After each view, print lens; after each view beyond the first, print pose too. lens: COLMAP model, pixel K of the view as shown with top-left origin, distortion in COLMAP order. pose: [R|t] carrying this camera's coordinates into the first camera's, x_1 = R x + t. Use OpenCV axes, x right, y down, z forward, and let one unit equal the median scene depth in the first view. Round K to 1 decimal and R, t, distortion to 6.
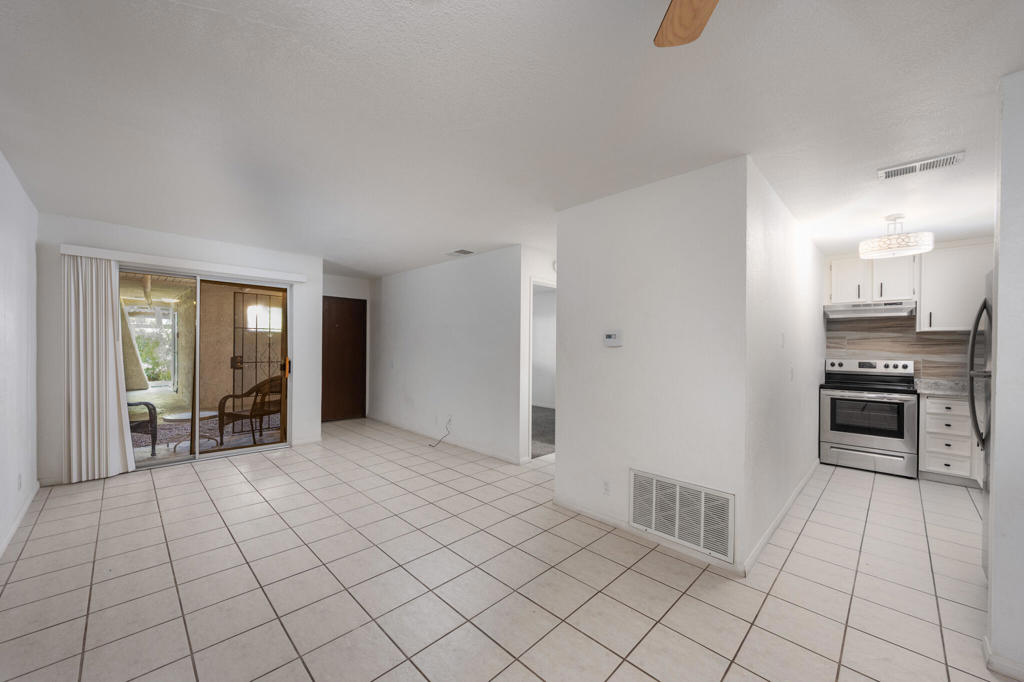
lens RADIAL K [[387.3, 0, 512.0], [0, 387.3, 341.0], [0, 0, 1]] dist [-0.000331, -0.000007]
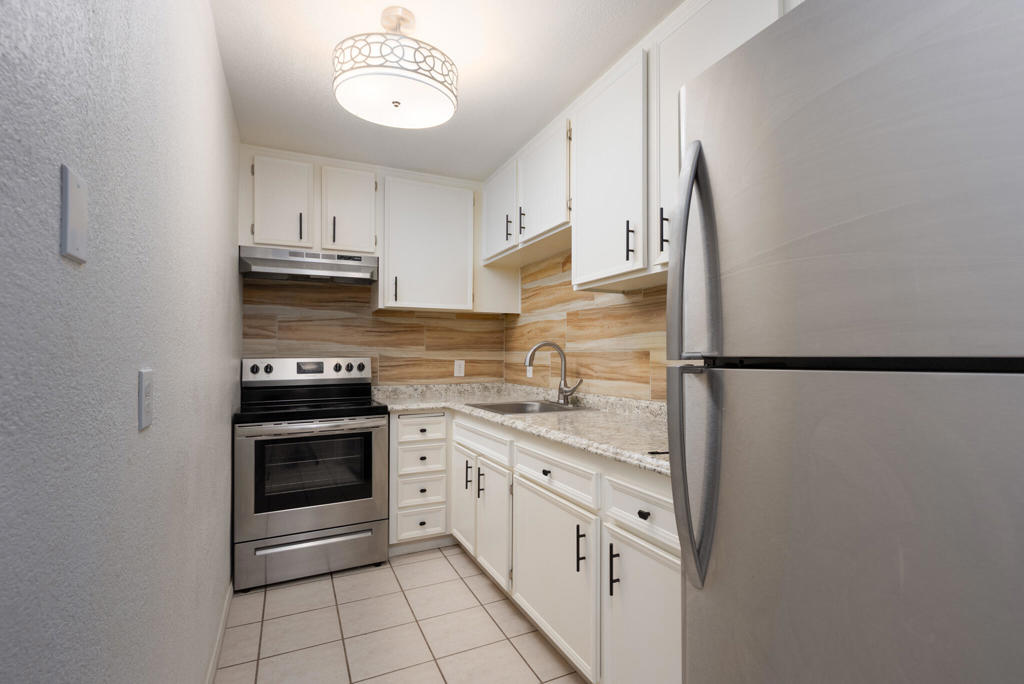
lens RADIAL K [[474.0, 0, 512.7], [0, 474.0, 349.4], [0, 0, 1]] dist [0.001091, 0.000064]
pose [[0.338709, 0.000103, 0.940891, 0.400621], [-0.002332, 0.999997, 0.000730, 0.037128], [-0.940888, -0.002442, 0.338709, 0.526060]]
